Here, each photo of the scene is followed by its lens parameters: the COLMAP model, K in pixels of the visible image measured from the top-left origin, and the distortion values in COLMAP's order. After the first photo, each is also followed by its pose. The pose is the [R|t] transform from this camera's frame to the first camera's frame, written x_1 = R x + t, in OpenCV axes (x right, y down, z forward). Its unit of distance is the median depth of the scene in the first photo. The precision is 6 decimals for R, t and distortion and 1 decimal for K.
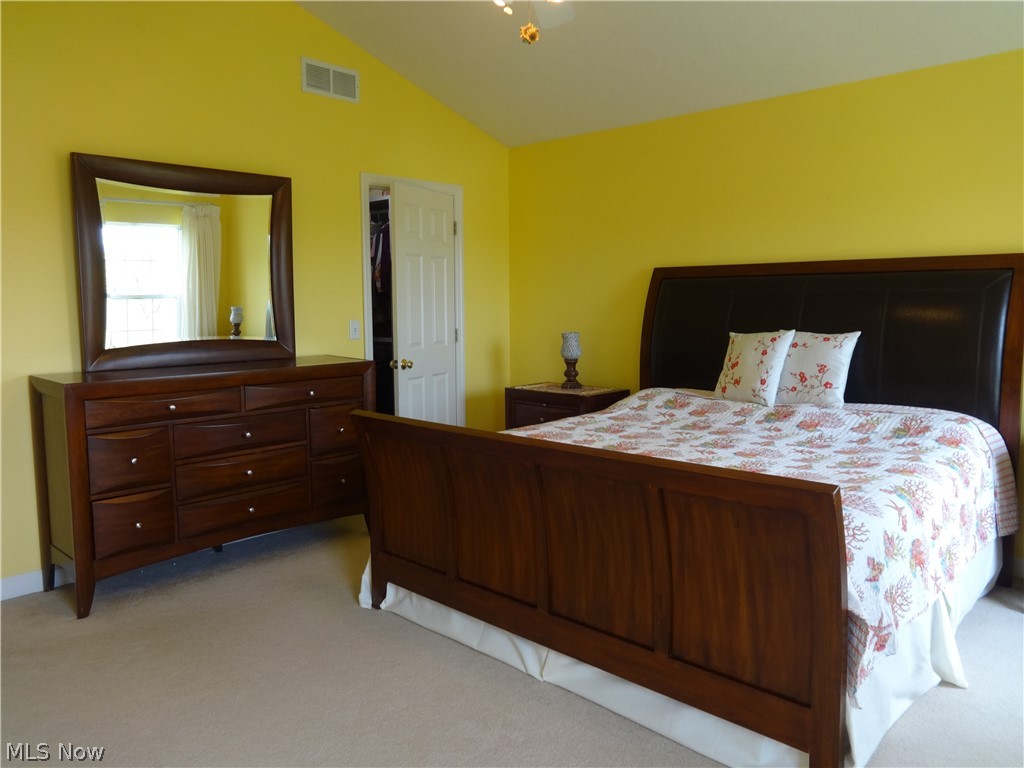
lens RADIAL K [[768.5, 0, 513.8], [0, 768.5, 378.8], [0, 0, 1]] dist [-0.006170, 0.010546]
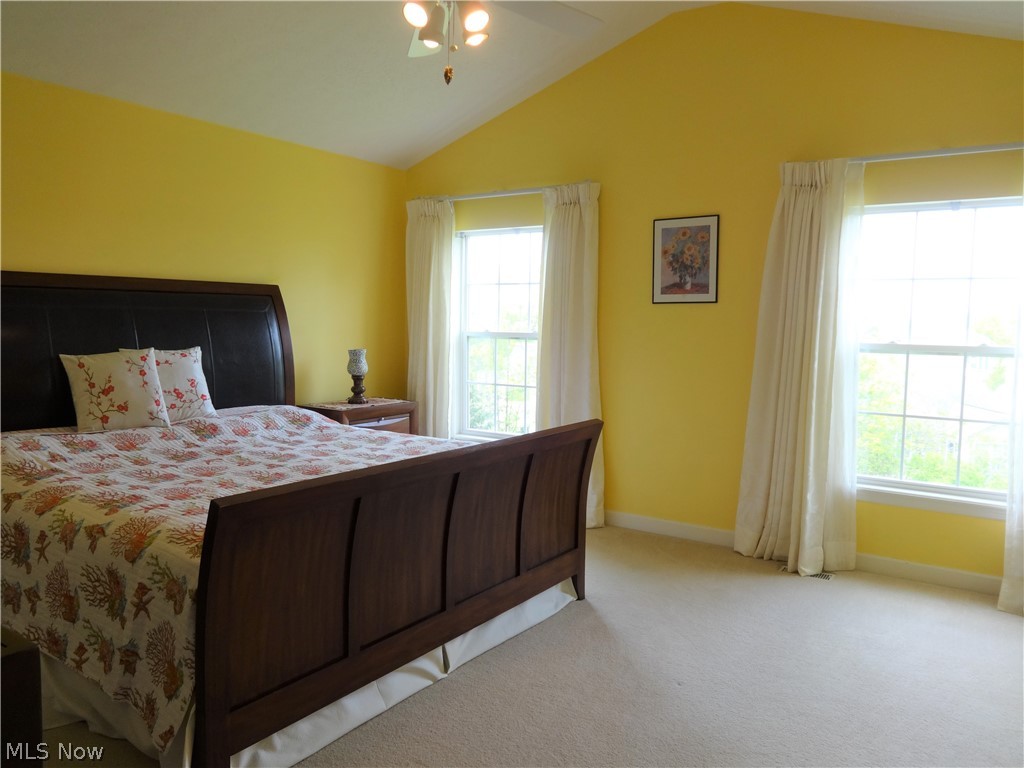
lens RADIAL K [[768.5, 0, 513.8], [0, 768.5, 378.8], [0, 0, 1]] dist [-0.006170, 0.010546]
pose [[-0.156078, -0.064425, 0.985642, -0.903161], [0.096378, 0.992116, 0.080109, -0.078428], [-0.983032, 0.107497, -0.148638, 0.941257]]
